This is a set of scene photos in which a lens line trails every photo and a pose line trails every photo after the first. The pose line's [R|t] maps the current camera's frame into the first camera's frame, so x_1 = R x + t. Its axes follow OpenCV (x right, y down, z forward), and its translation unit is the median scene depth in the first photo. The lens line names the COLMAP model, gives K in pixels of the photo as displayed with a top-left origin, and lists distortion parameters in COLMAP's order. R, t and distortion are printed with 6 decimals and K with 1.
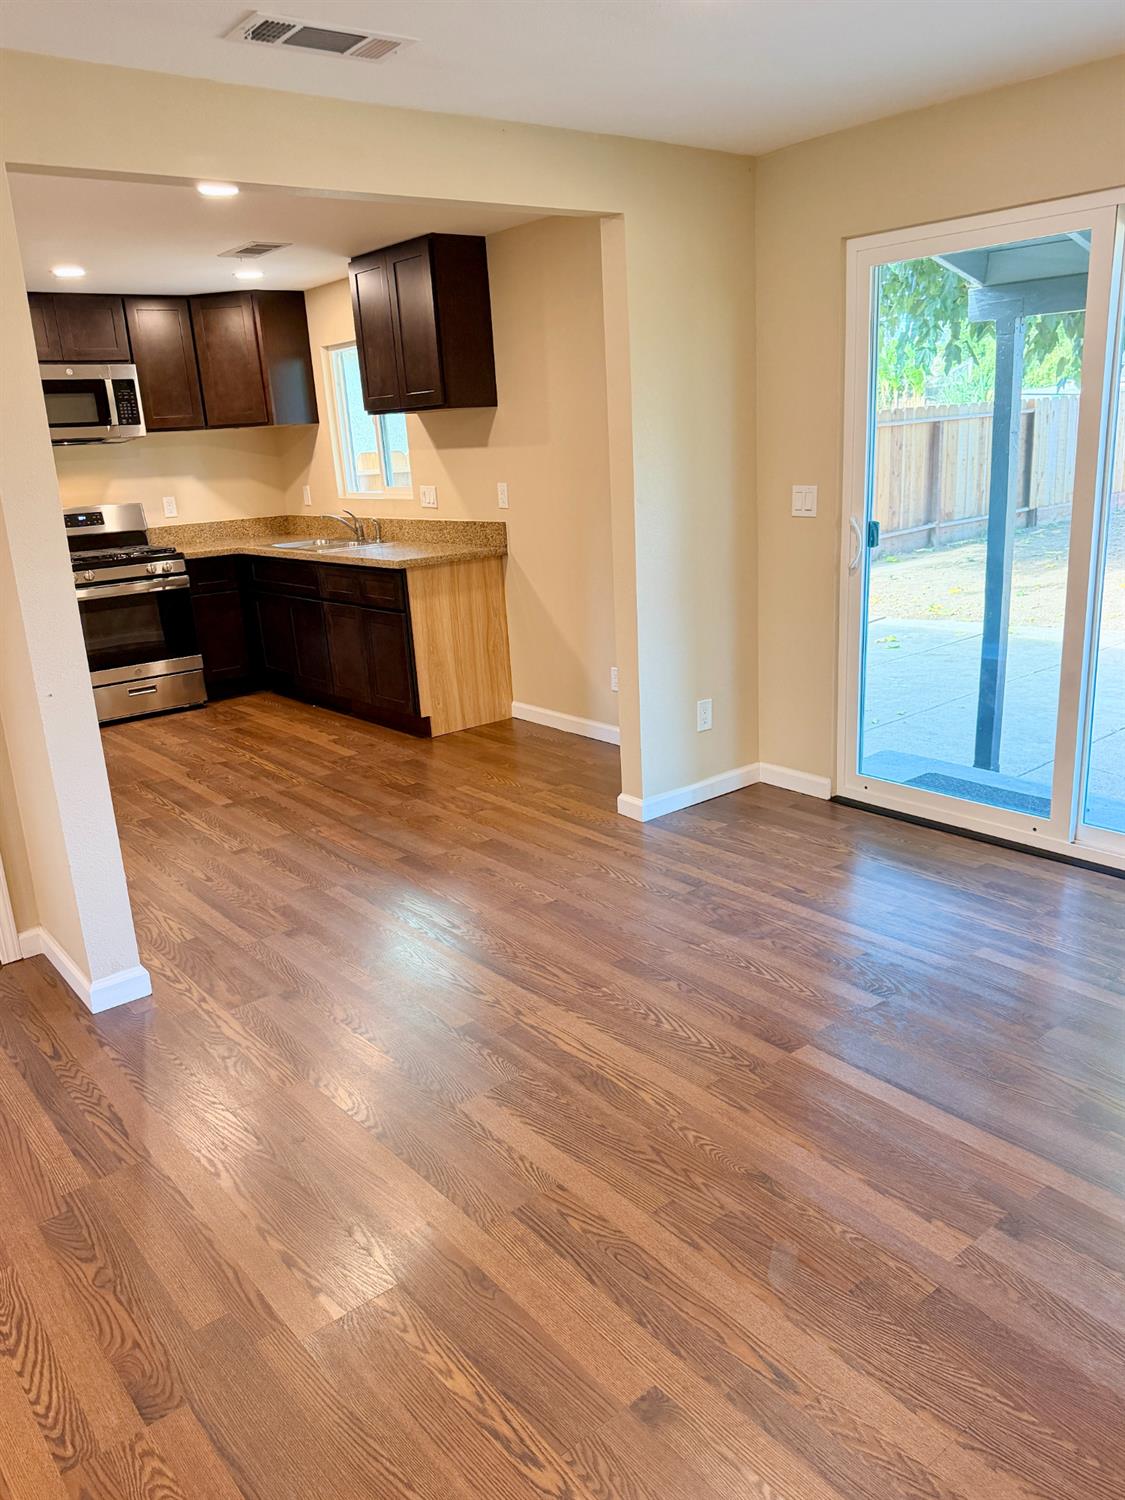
lens RADIAL K [[1072.4, 0, 563.2], [0, 1072.4, 750.4], [0, 0, 1]] dist [0.064351, -0.068840]
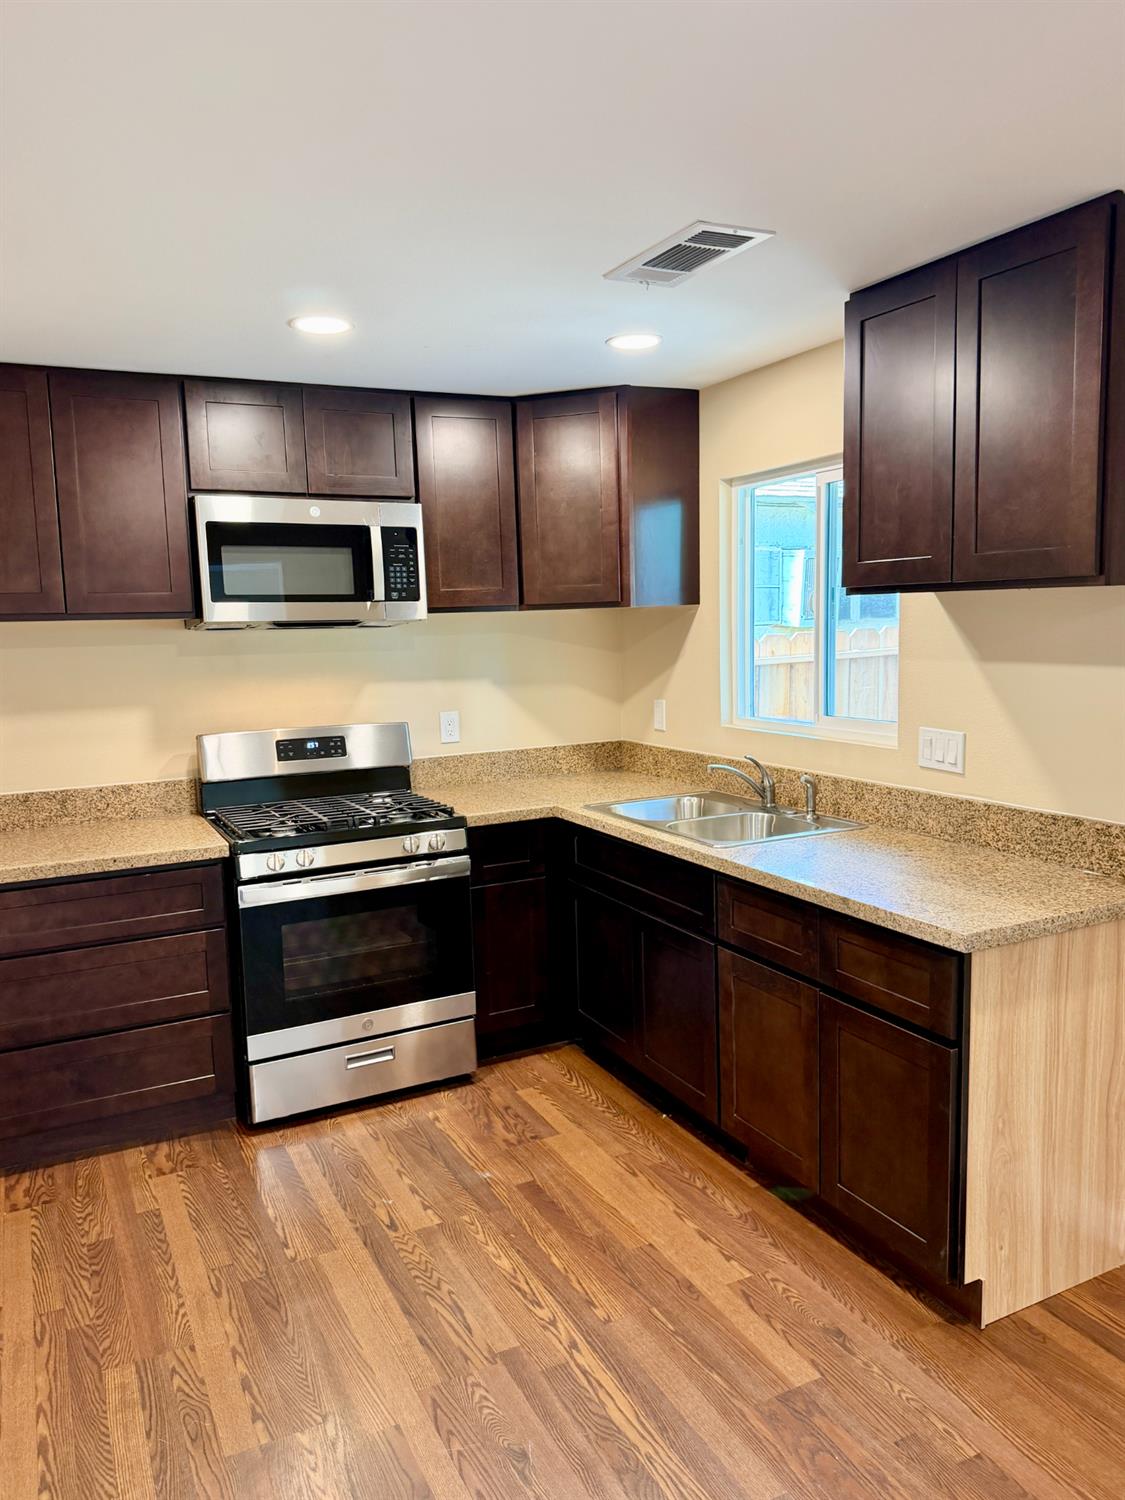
lens RADIAL K [[1072.4, 0, 571.7], [0, 1072.4, 751.0], [0, 0, 1]] dist [0.064351, -0.068840]
pose [[0.975968, 0.056911, -0.210353, -0.177618], [-0.087530, 0.986382, -0.139244, -0.142639], [0.199564, 0.154309, 0.967658, 0.453169]]
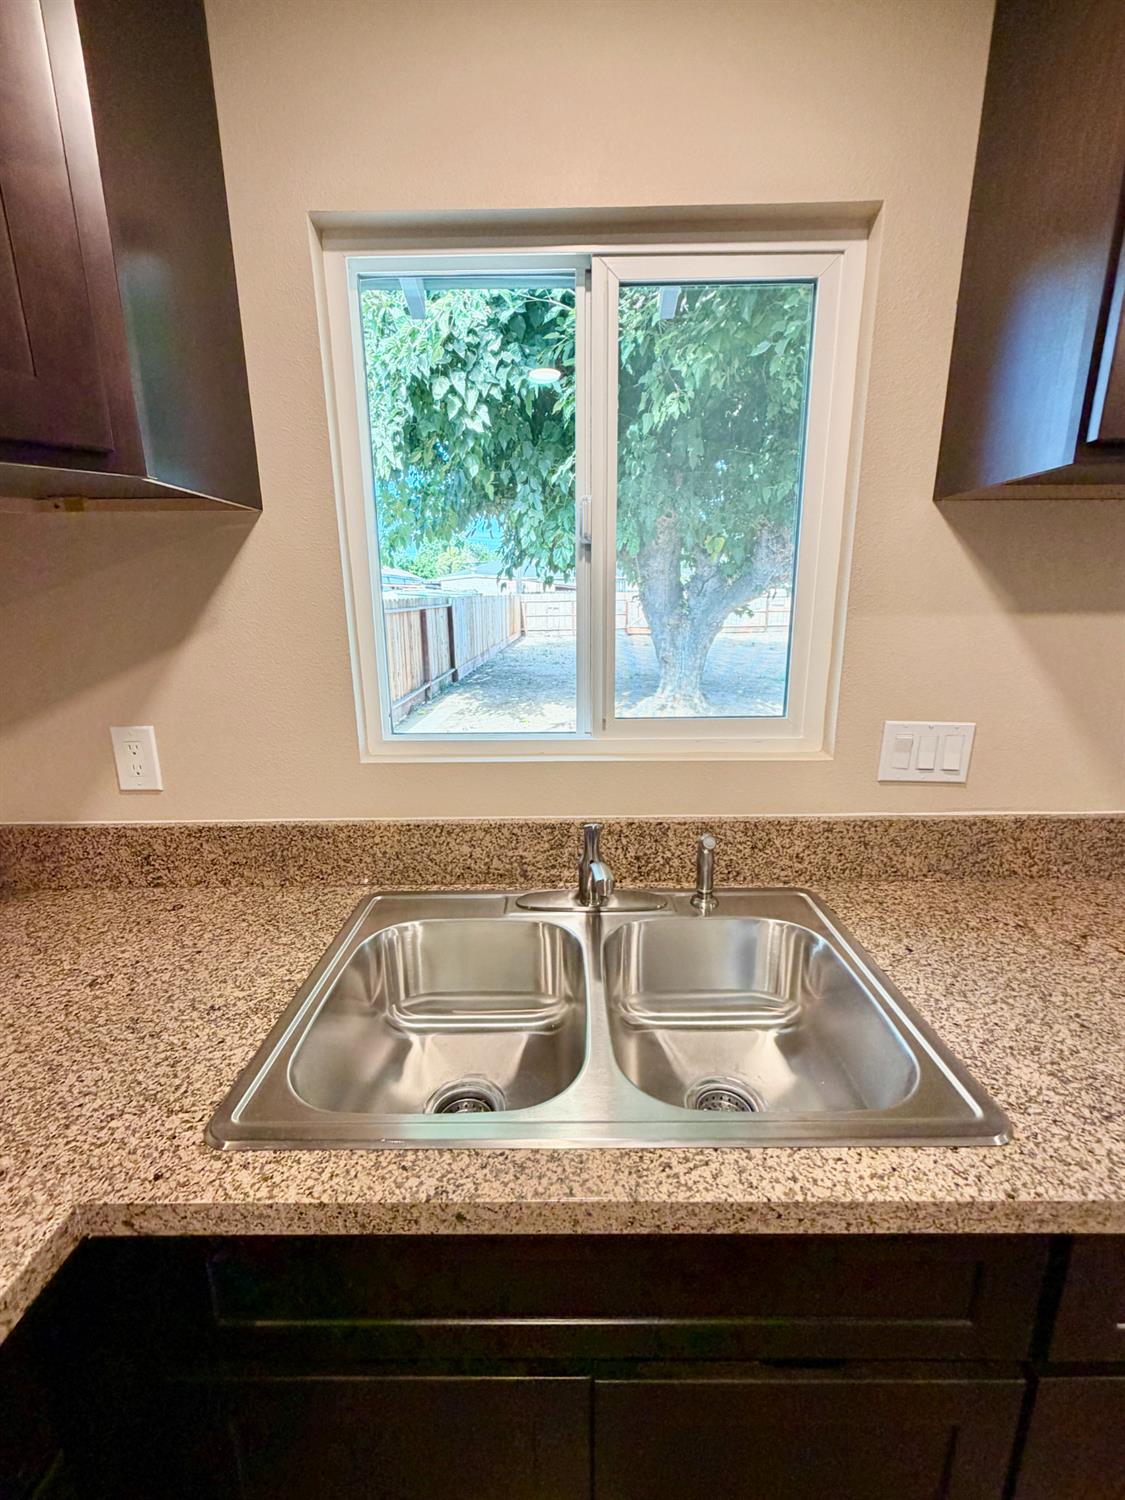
lens RADIAL K [[596.0, 0, 570.9], [0, 596.0, 741.1], [0, 0, 1]] dist [0.002640, -0.000067]
pose [[0.647380, -0.121403, 0.752437, -0.318196], [0.186502, 0.982453, -0.001946, -0.247295], [-0.738997, 0.141591, 0.658662, 0.914670]]
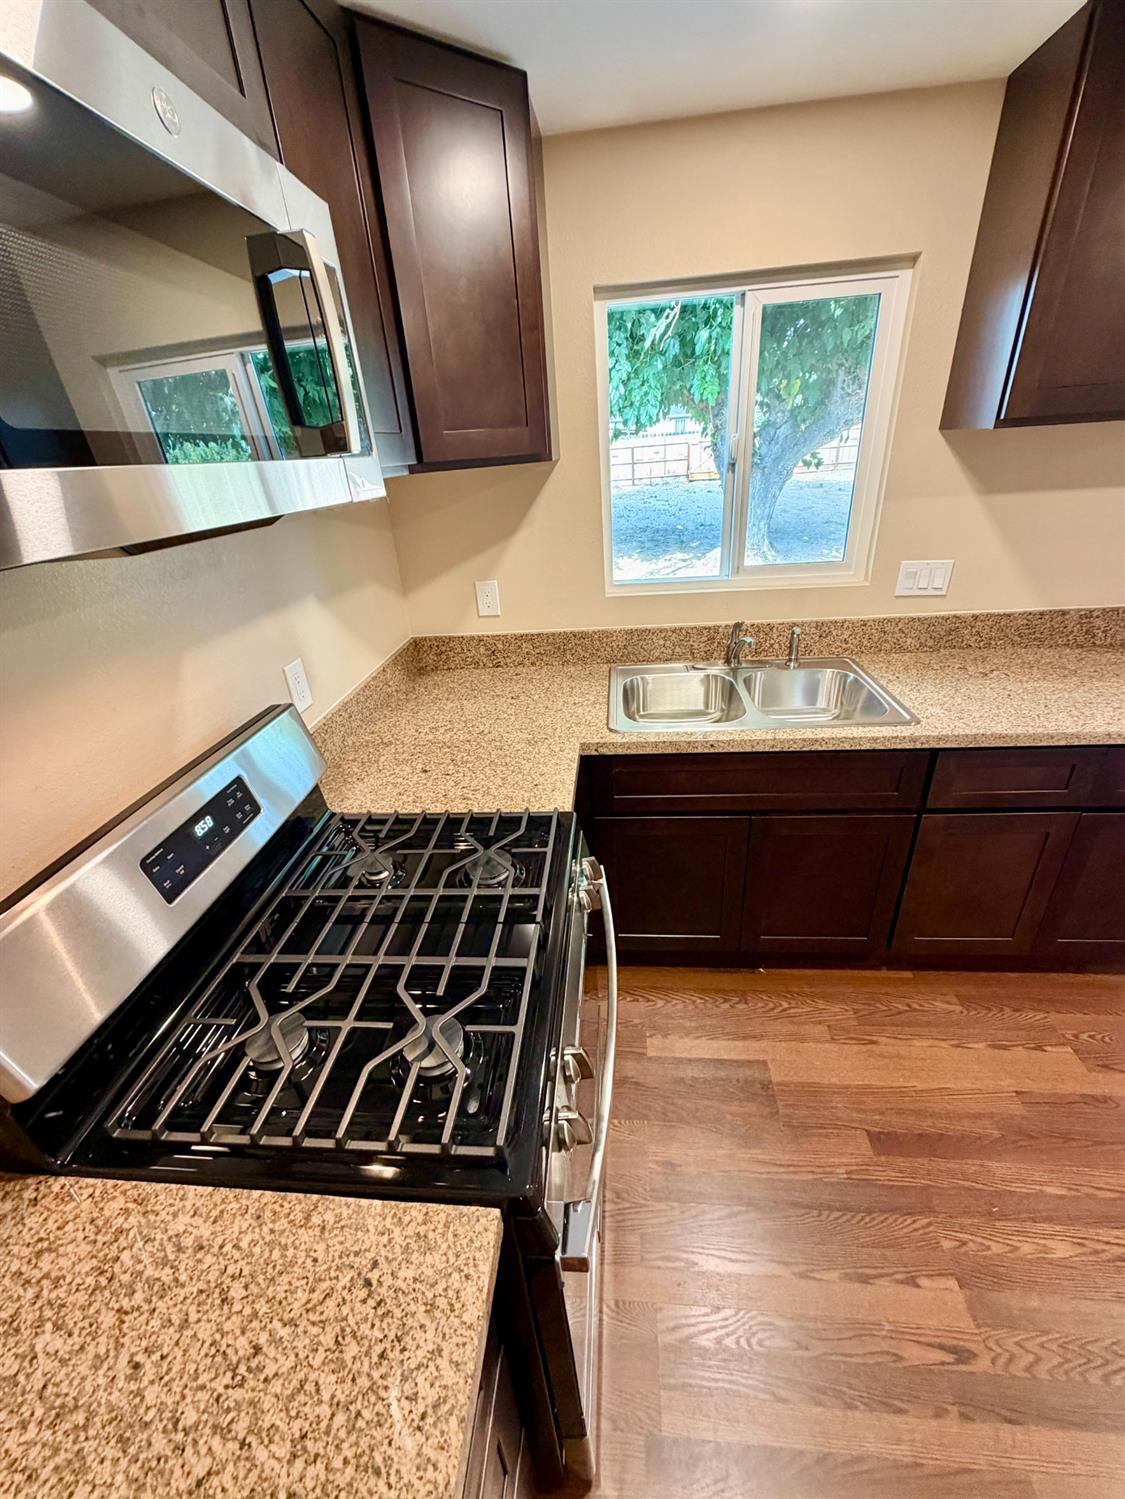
lens RADIAL K [[595.6, 0, 568.2], [0, 595.6, 742.8], [0, 0, 1]] dist [0.002640, -0.000067]
pose [[0.702915, -0.305472, 0.642337, -0.478458], [0.221020, 0.952180, 0.210957, -0.250005], [-0.676062, -0.006316, 0.736817, 0.848311]]
